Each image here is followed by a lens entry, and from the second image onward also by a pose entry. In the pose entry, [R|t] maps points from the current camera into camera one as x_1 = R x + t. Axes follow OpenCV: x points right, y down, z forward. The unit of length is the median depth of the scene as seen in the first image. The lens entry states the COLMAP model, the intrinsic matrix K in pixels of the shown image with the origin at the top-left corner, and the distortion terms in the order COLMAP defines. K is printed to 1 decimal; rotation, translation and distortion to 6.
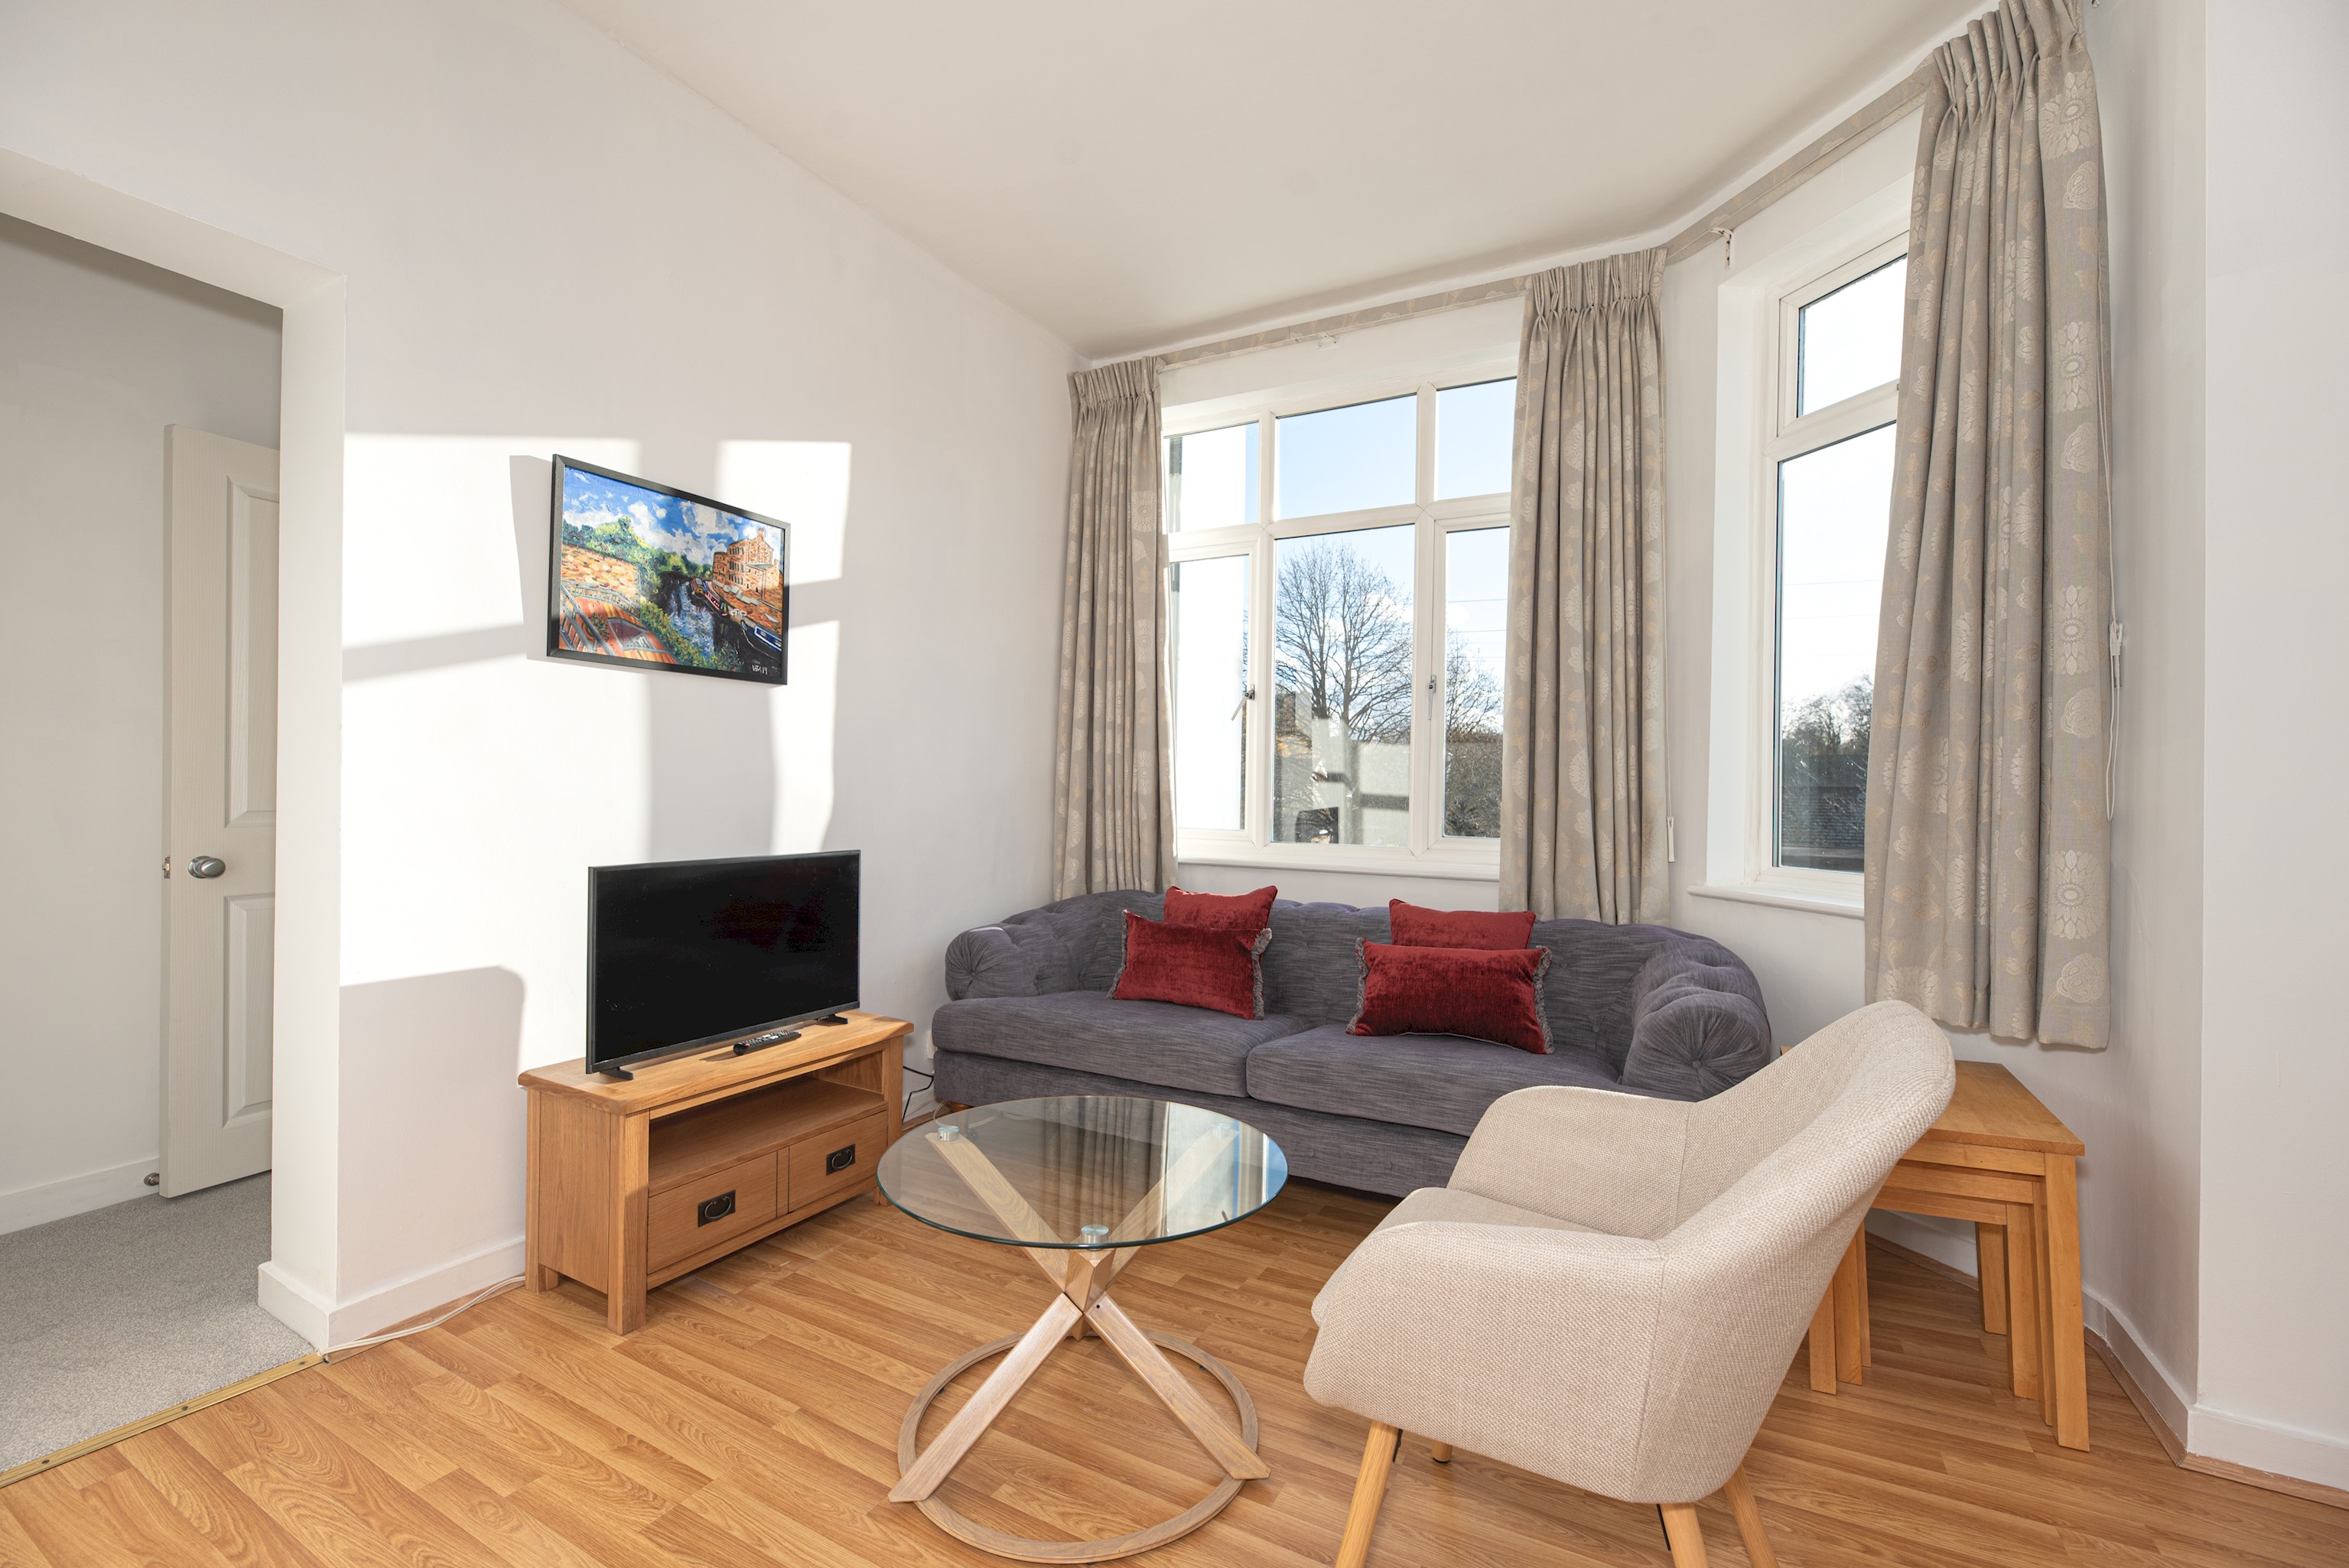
lens RADIAL K [[967.6, 0, 1169.9], [0, 967.6, 788.8], [0, 0, 1]] dist [-0.003234, 0.000580]
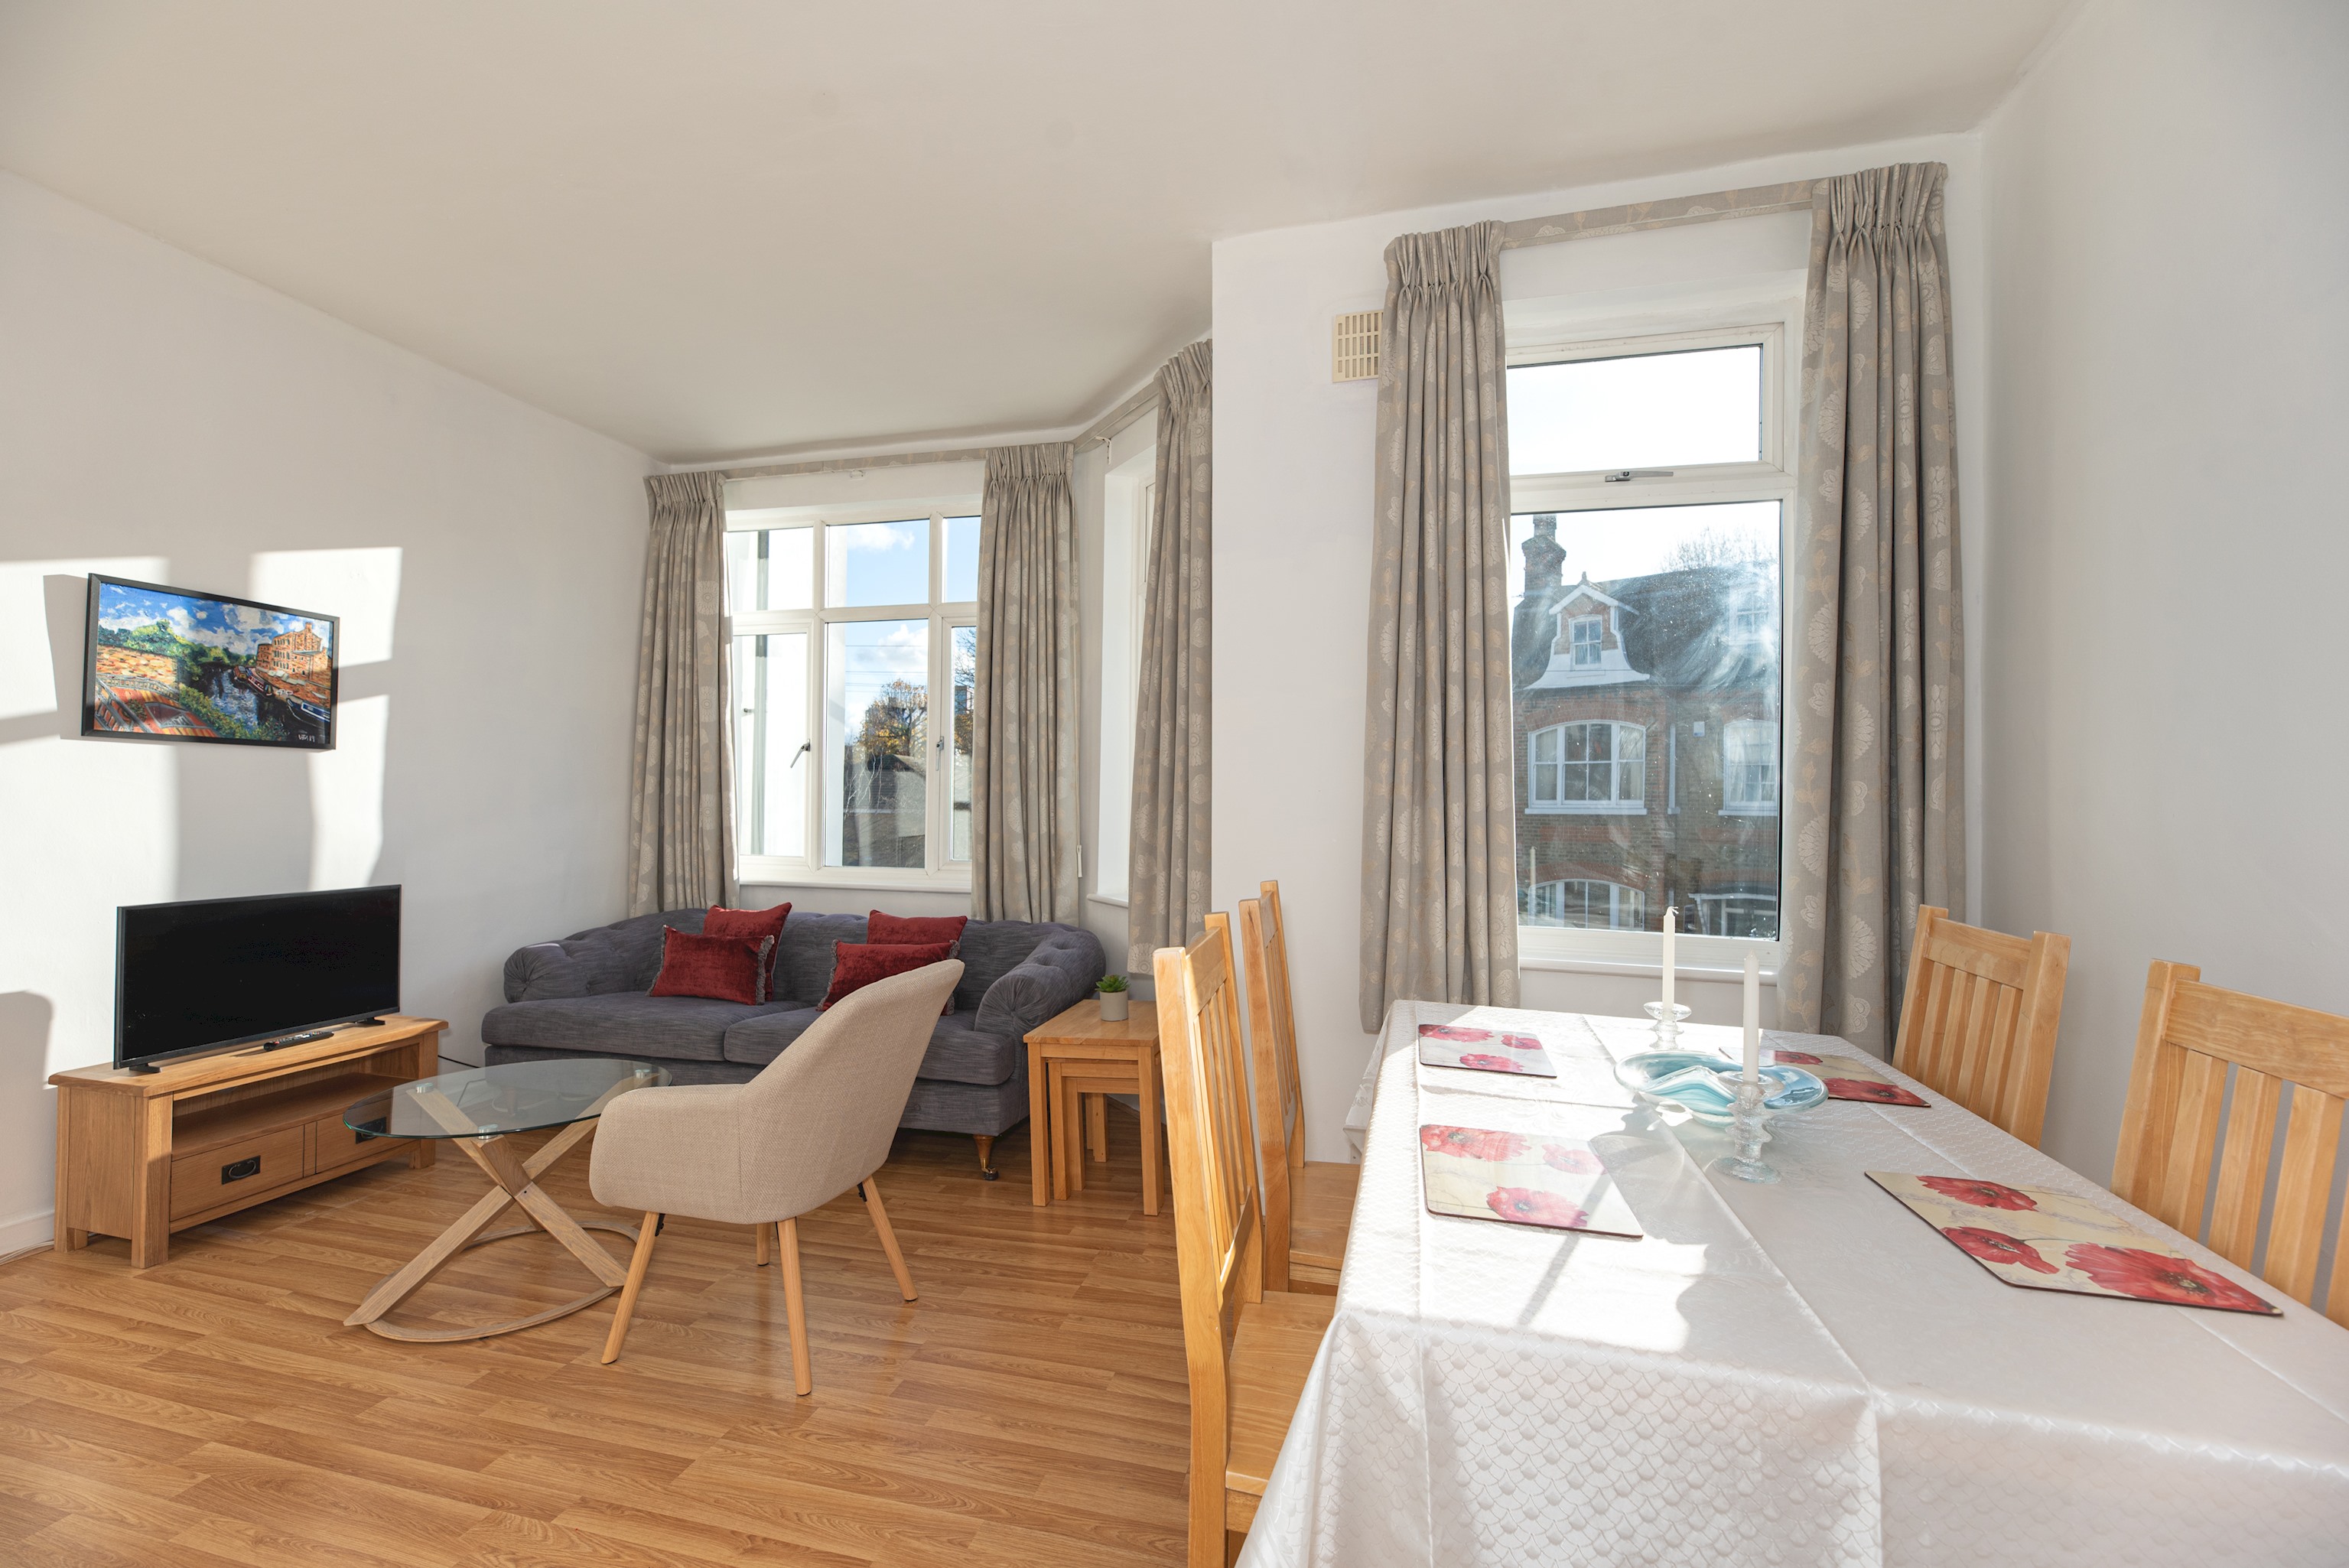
lens RADIAL K [[946.0, 0, 1147.2], [0, 946.0, 792.0], [0, 0, 1]] dist [-0.000600, 0.000686]
pose [[0.970956, -0.001842, 0.239250, 0.338534], [0.003987, 0.999956, -0.008484, -0.043888], [-0.239224, 0.009191, 0.970921, -0.434539]]
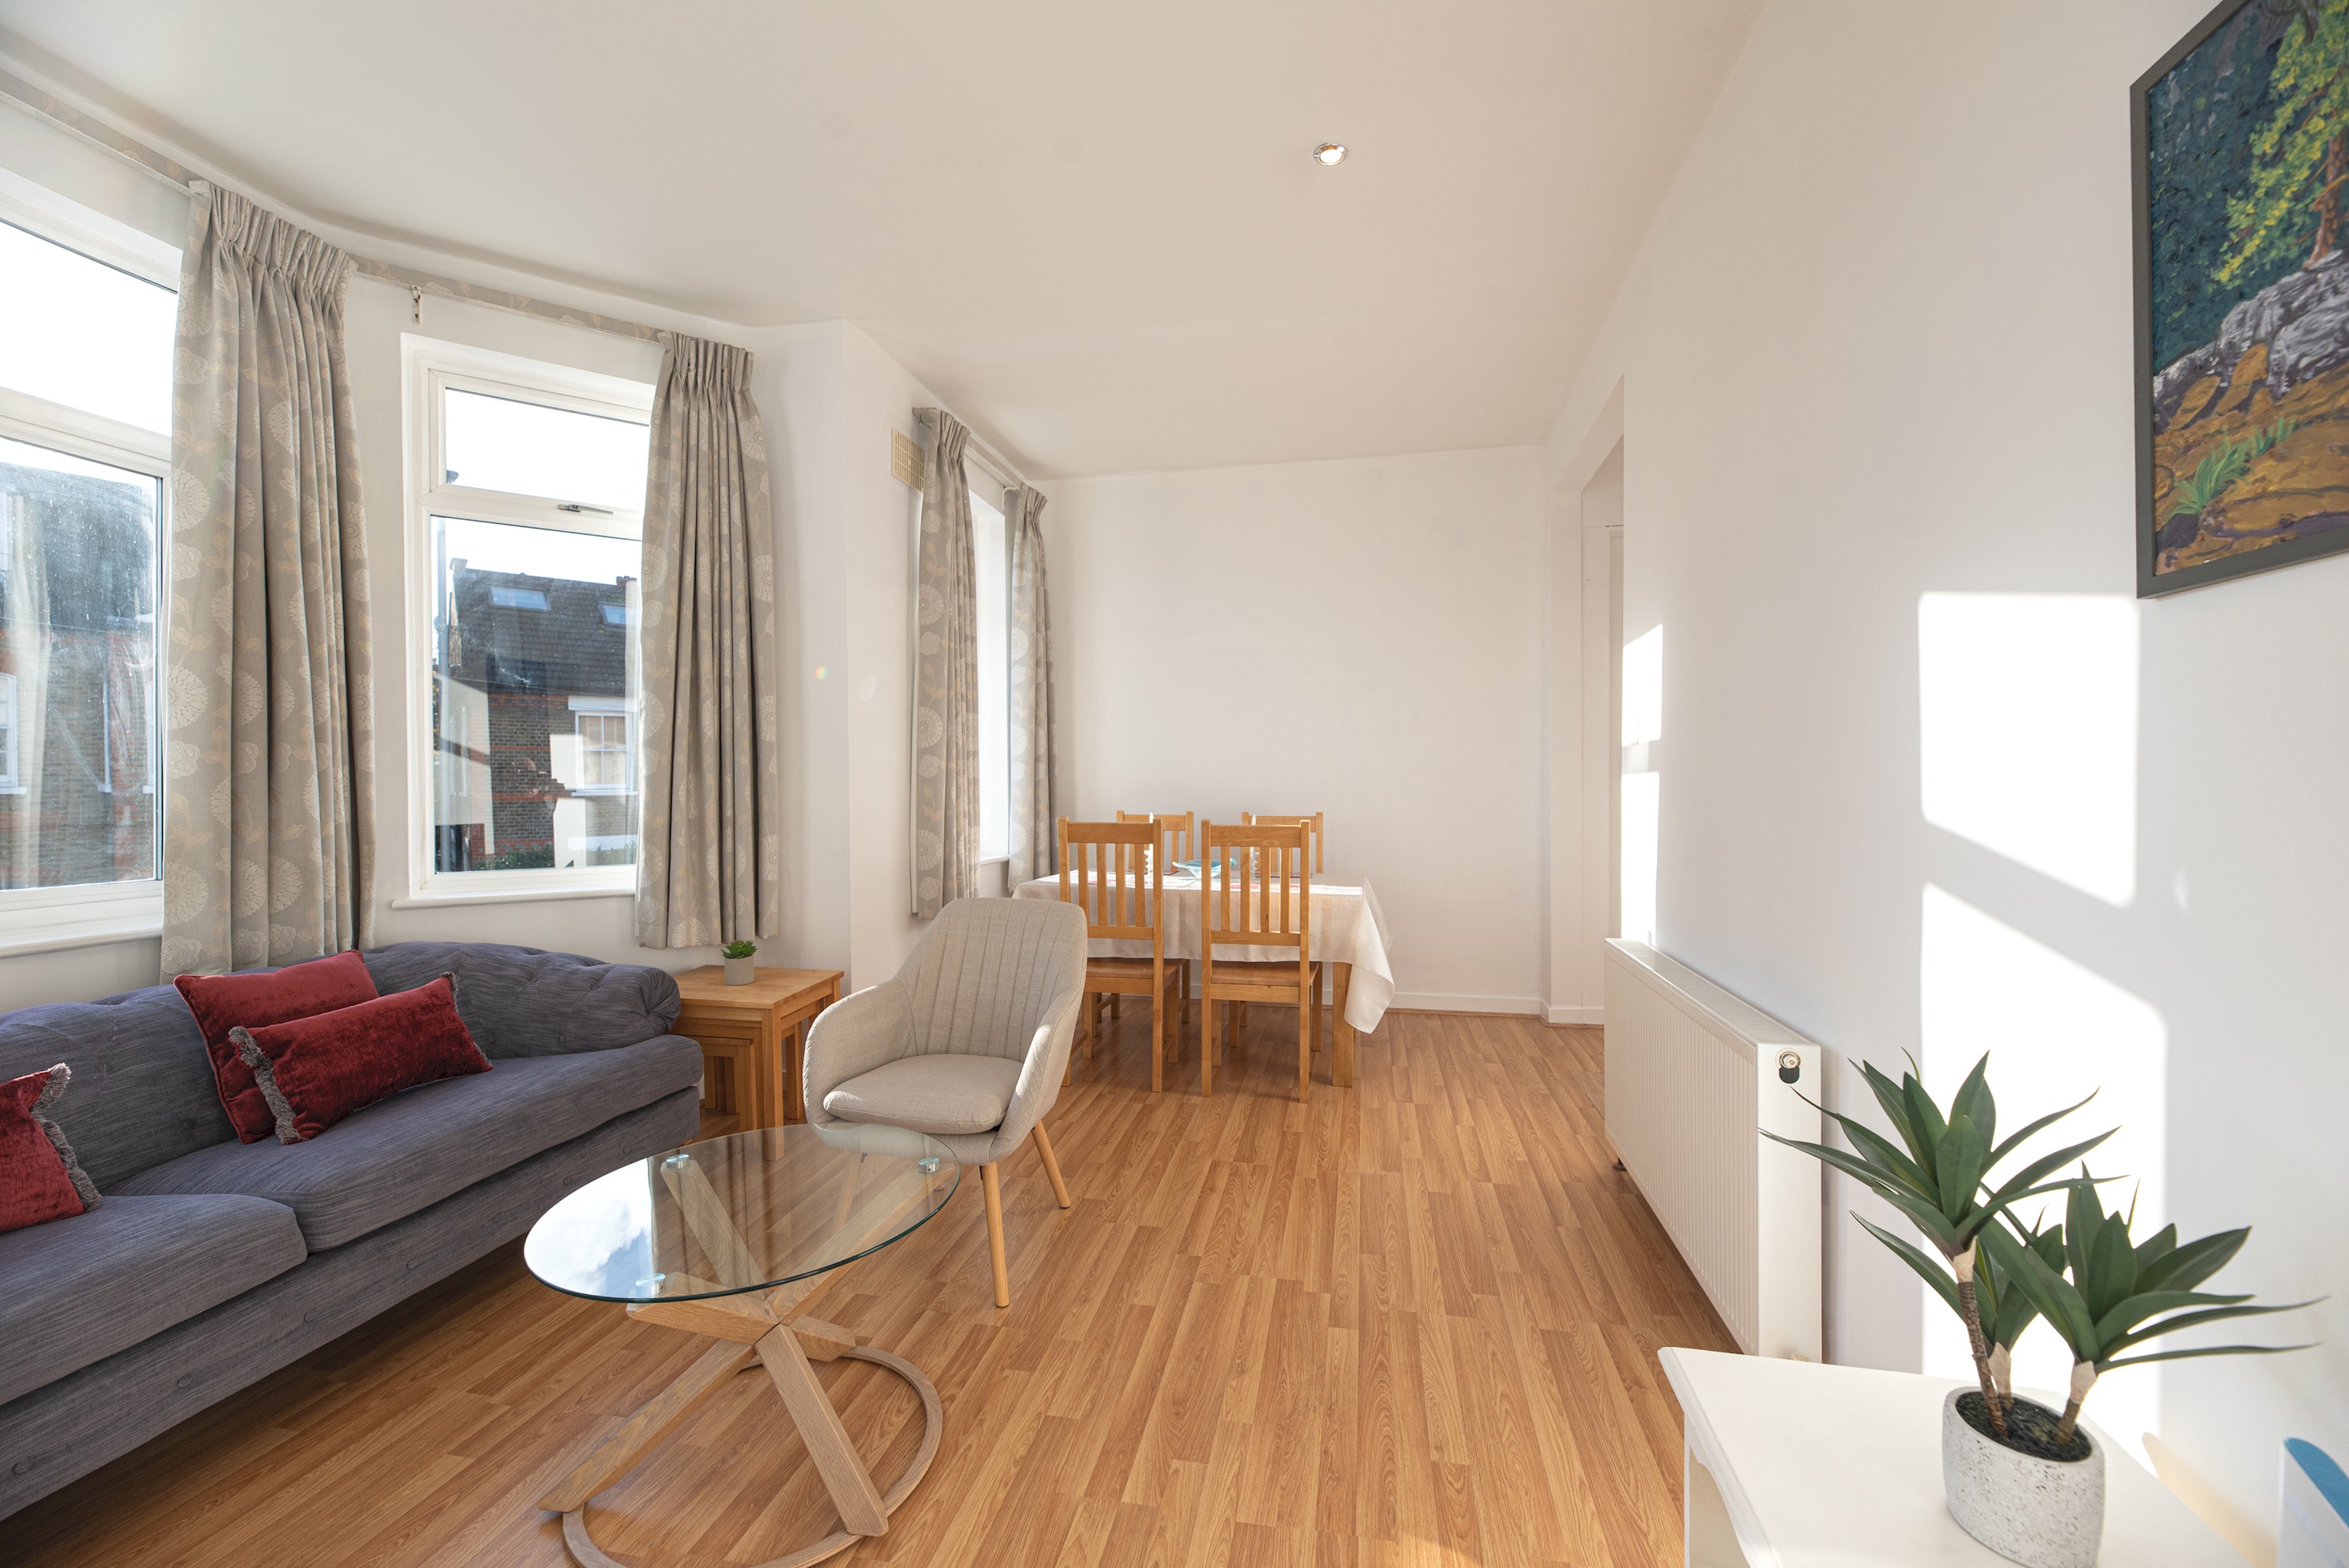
lens RADIAL K [[946.0, 0, 1170.0], [0, 946.0, 777.9], [0, 0, 1]] dist [-0.000600, 0.000686]
pose [[-0.298577, -0.009277, 0.954340, -0.793168], [0.005844, 0.999916, 0.011549, -0.046039], [-0.954368, 0.009025, -0.298498, 0.597531]]
